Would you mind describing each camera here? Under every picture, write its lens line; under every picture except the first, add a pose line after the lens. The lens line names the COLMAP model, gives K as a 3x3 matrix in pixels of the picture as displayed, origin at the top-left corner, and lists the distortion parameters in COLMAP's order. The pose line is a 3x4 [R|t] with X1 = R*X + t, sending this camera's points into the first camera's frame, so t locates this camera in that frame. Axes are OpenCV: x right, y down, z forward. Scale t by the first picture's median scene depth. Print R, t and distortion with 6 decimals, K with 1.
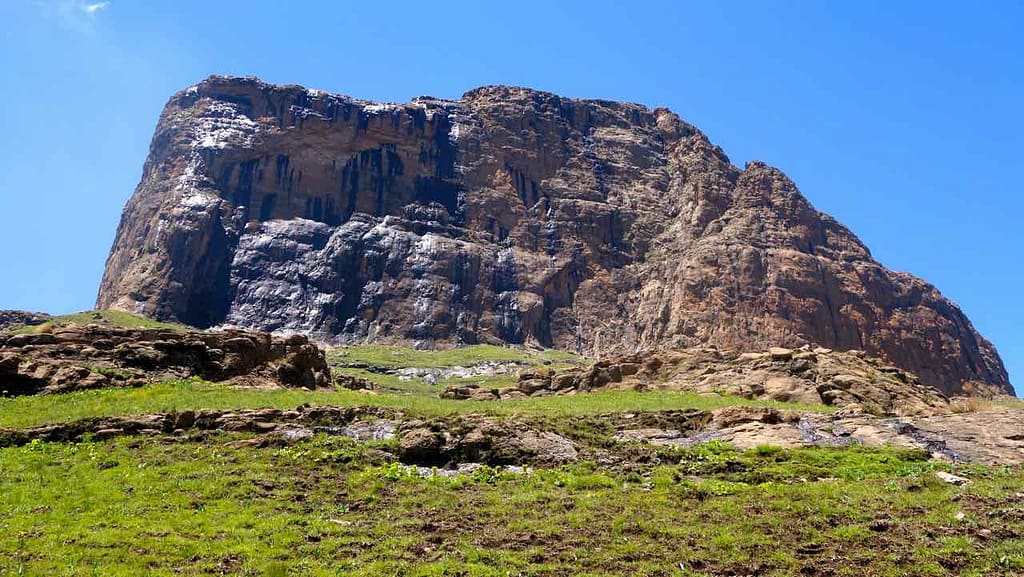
lens RADIAL K [[778.0, 0, 512.2], [0, 778.0, 289.8], [0, 0, 1]] dist [0.001798, -0.000915]
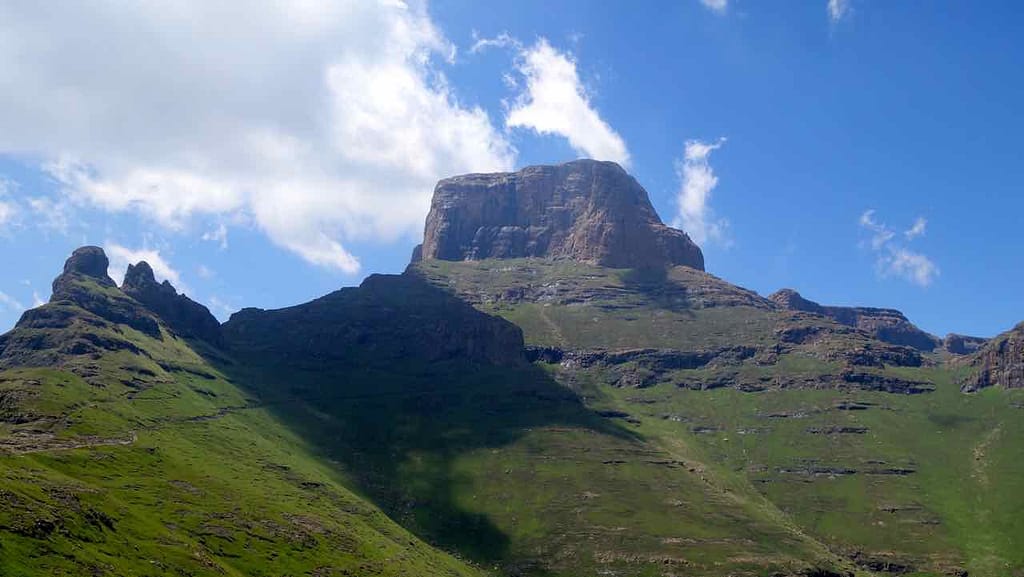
lens RADIAL K [[778.0, 0, 511.8], [0, 778.0, 289.2], [0, 0, 1]] dist [0.001798, -0.000915]
pose [[0.938227, -0.010288, -0.345867, 1.105795], [0.095689, 0.968292, 0.230771, -0.585832], [0.332526, -0.249611, 0.909462, -2.210698]]
